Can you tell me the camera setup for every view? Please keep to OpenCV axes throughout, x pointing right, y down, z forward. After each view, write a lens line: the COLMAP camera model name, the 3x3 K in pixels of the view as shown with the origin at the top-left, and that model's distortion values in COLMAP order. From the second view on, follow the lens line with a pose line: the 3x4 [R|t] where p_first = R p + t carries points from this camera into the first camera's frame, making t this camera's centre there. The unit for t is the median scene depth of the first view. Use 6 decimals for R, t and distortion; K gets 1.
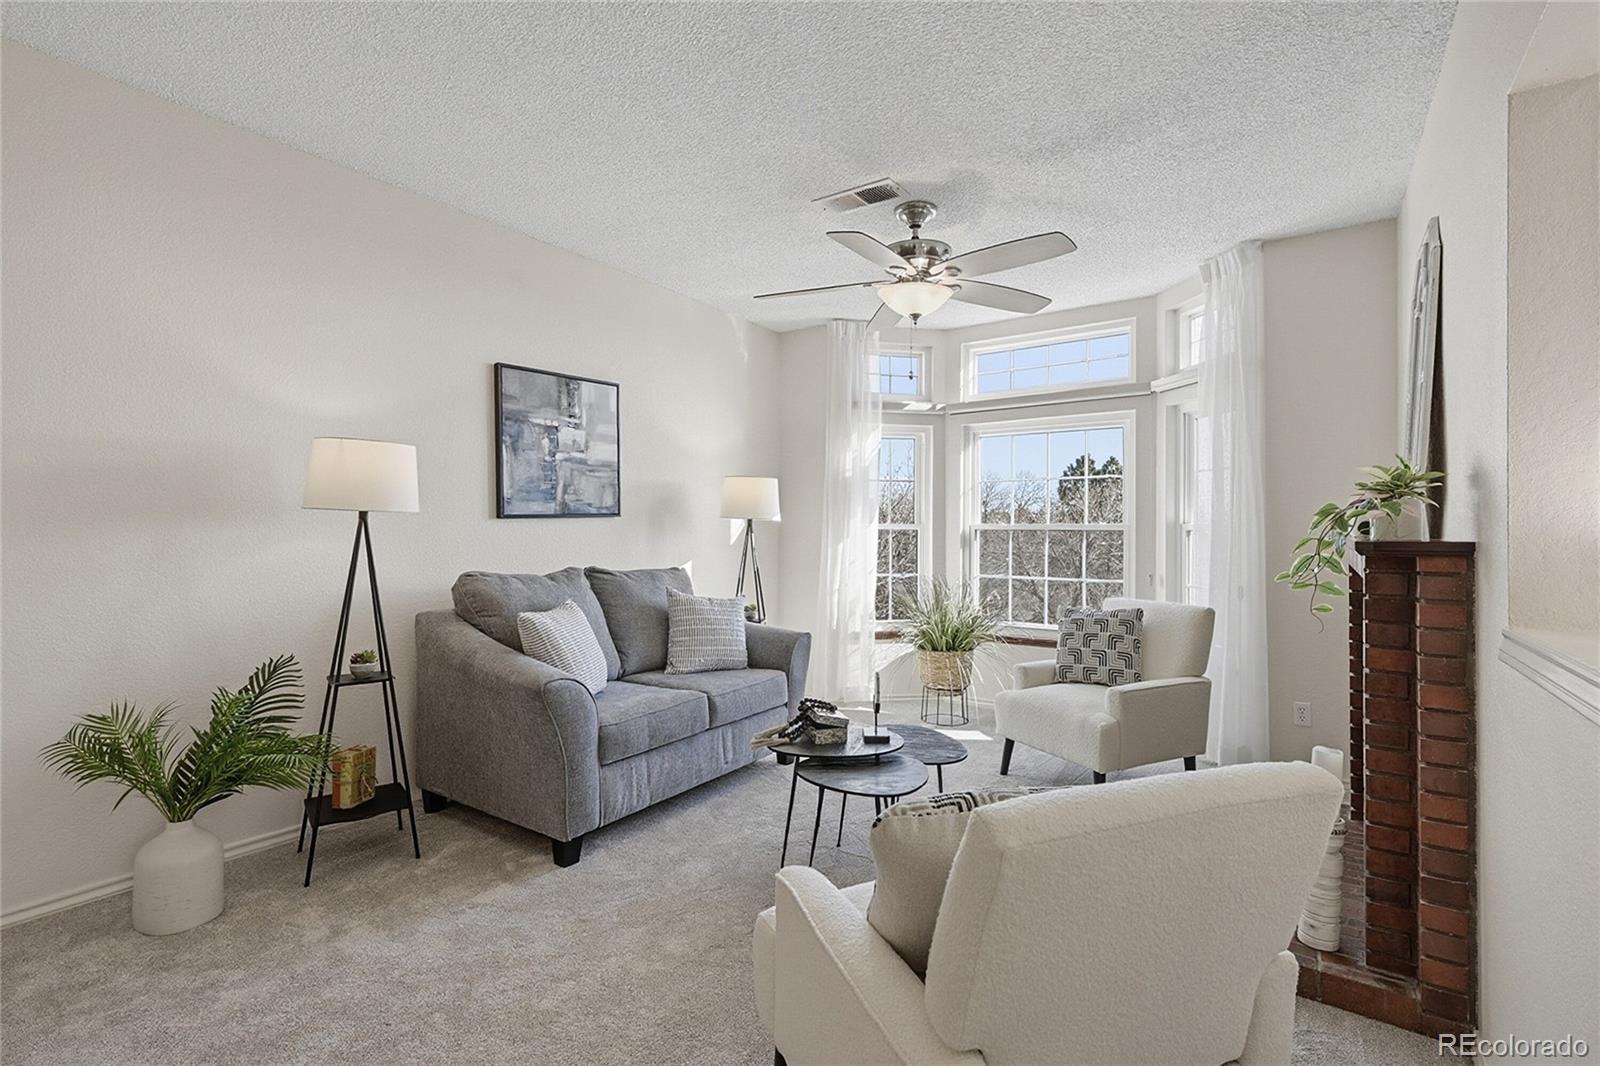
lens RADIAL K [[737.9, 0, 803.4], [0, 737.9, 522.7], [0, 0, 1]] dist [0.003890, 0.000330]
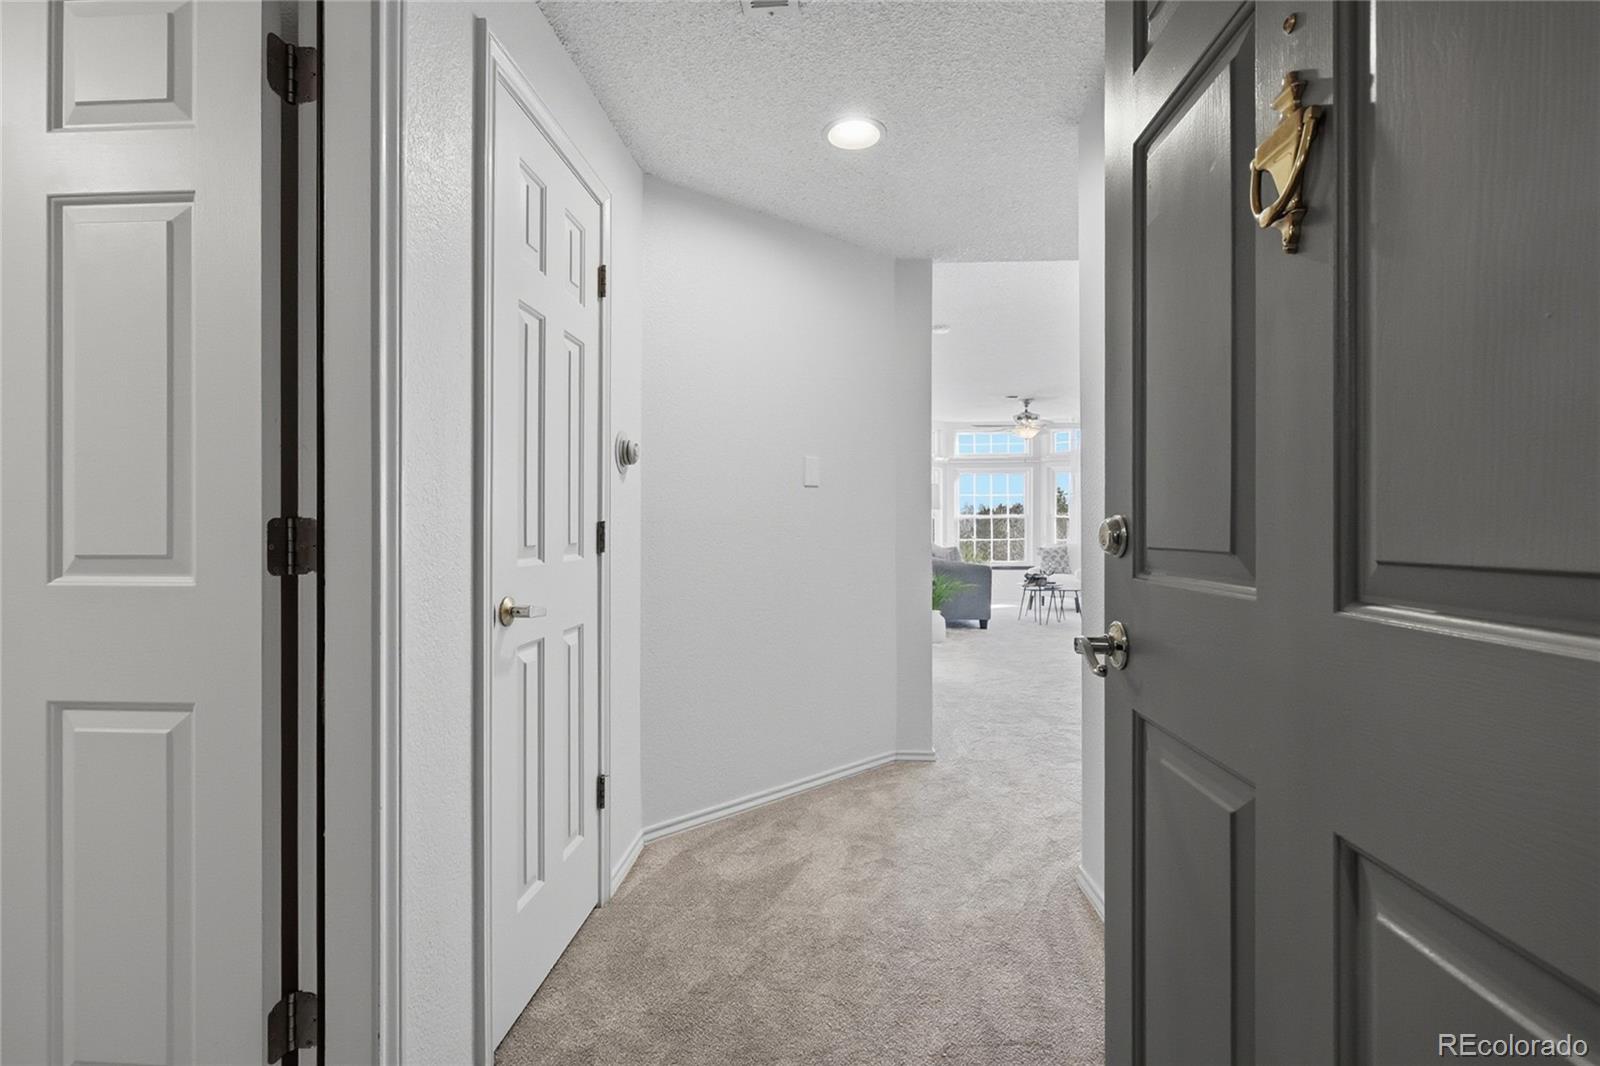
lens RADIAL K [[737.9, 0, 803.4], [0, 737.9, 522.7], [0, 0, 1]] dist [0.003890, 0.000330]
pose [[0.851532, -0.006439, 0.524263, -1.790606], [0.003739, 0.999974, 0.006208, 0.010003], [-0.524289, -0.003326, 0.851534, -0.811024]]
